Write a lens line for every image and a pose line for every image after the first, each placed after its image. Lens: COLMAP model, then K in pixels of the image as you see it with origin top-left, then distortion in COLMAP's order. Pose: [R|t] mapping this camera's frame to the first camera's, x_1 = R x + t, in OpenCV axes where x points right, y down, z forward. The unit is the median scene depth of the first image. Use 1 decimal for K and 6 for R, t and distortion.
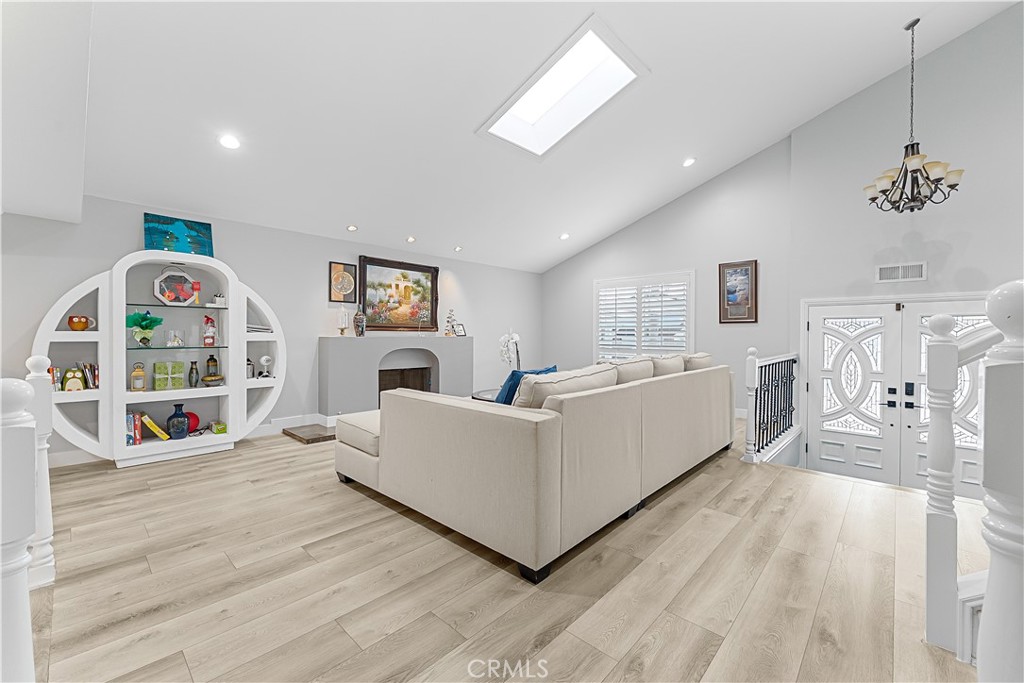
lens RADIAL K [[415.4, 0, 511.9], [0, 415.4, 339.0], [0, 0, 1]] dist [-0.004719, -0.000159]
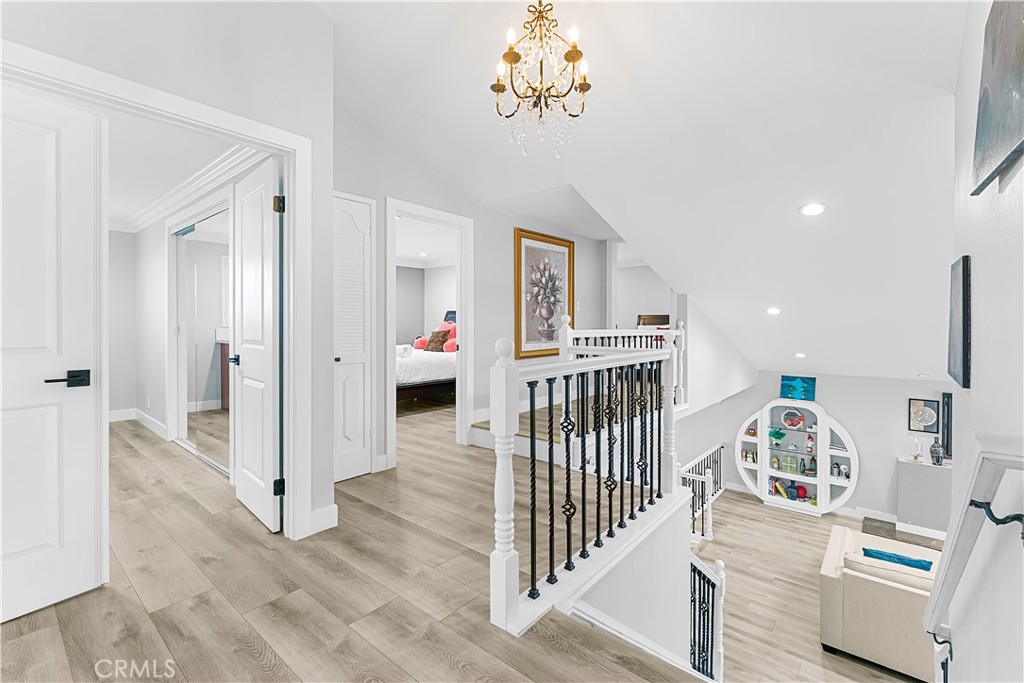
lens RADIAL K [[440.7, 0, 518.9], [0, 440.7, 325.0], [0, 0, 1]] dist [-0.002432, -0.000002]
pose [[0.058393, -0.005087, -0.998281, 1.159892], [-0.008915, 0.999944, -0.005617, -0.549004], [0.998254, 0.009227, 0.058345, -0.370598]]
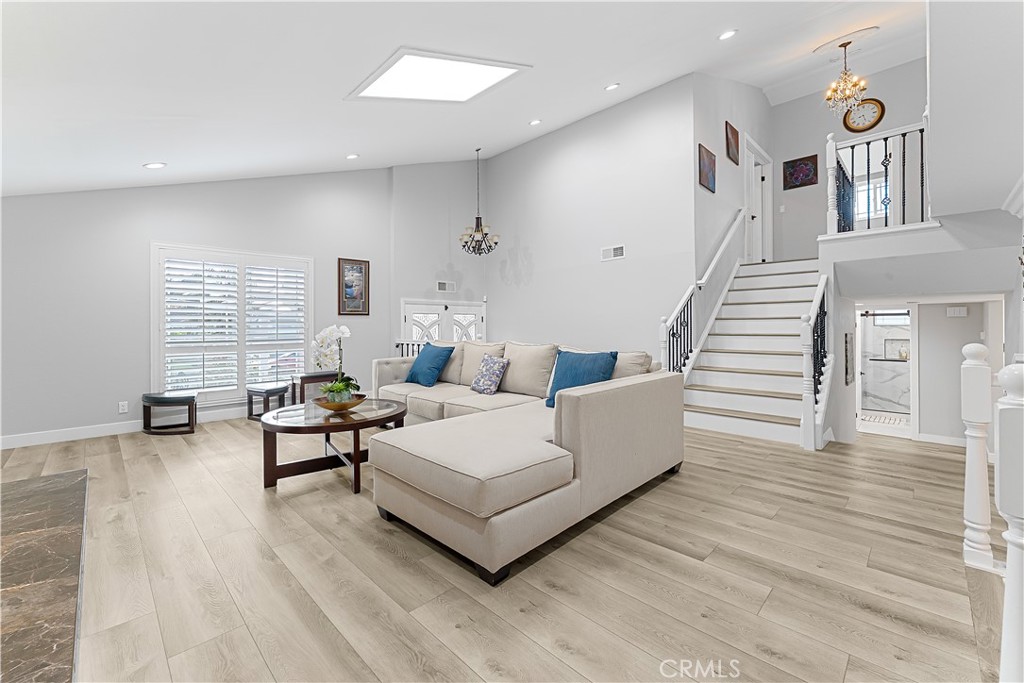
lens RADIAL K [[415.4, 0, 527.7], [0, 415.4, 325.3], [0, 0, 1]] dist [-0.004719, -0.000159]
pose [[0.011934, -0.002739, 0.999925, -0.853812], [0.017584, 0.999842, 0.002529, -0.010008], [-0.999774, 0.017552, 0.011980, 0.824966]]
